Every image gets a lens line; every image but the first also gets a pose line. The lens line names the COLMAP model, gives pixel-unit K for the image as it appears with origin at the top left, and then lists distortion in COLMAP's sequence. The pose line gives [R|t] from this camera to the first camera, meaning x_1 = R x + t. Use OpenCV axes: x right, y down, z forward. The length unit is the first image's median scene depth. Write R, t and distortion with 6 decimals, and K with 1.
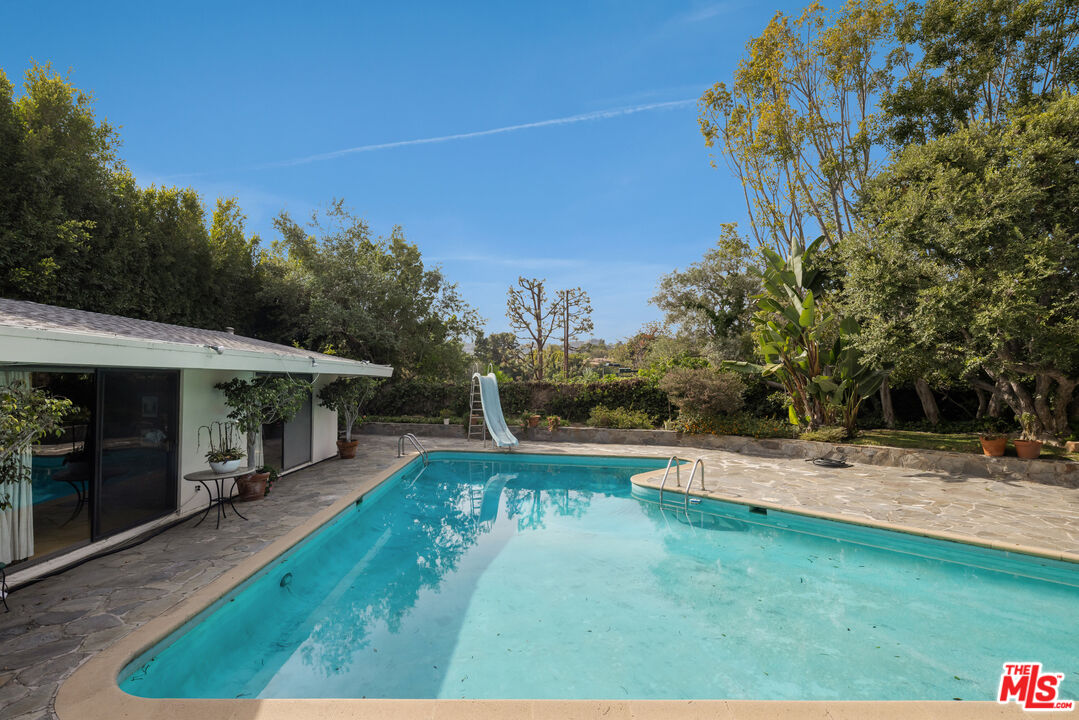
lens RADIAL K [[608.9, 0, 539.5], [0, 608.9, 360.0], [0, 0, 1]] dist [-0.003480, -0.002891]
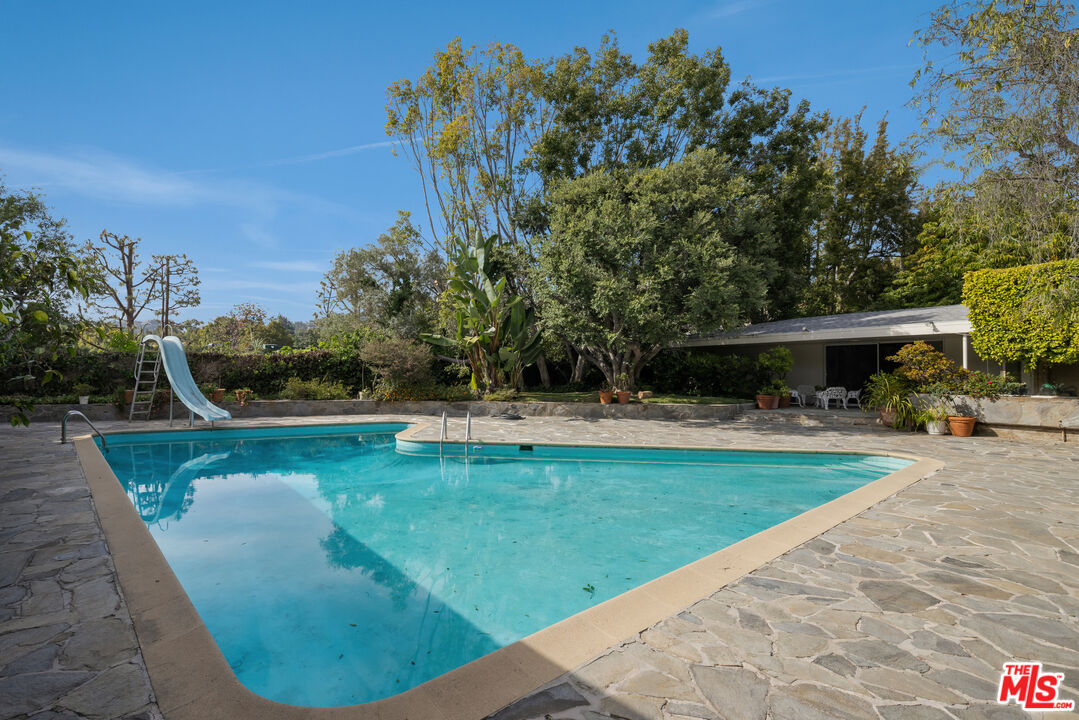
lens RADIAL K [[563.4, 0, 539.5], [0, 563.4, 360.0], [0, 0, 1]] dist [0.000770, 0.000363]
pose [[0.711462, 0.011537, 0.702630, -0.266885], [-0.015176, 0.999884, -0.001051, 0.048297], [-0.702561, -0.009915, 0.711554, 0.125890]]
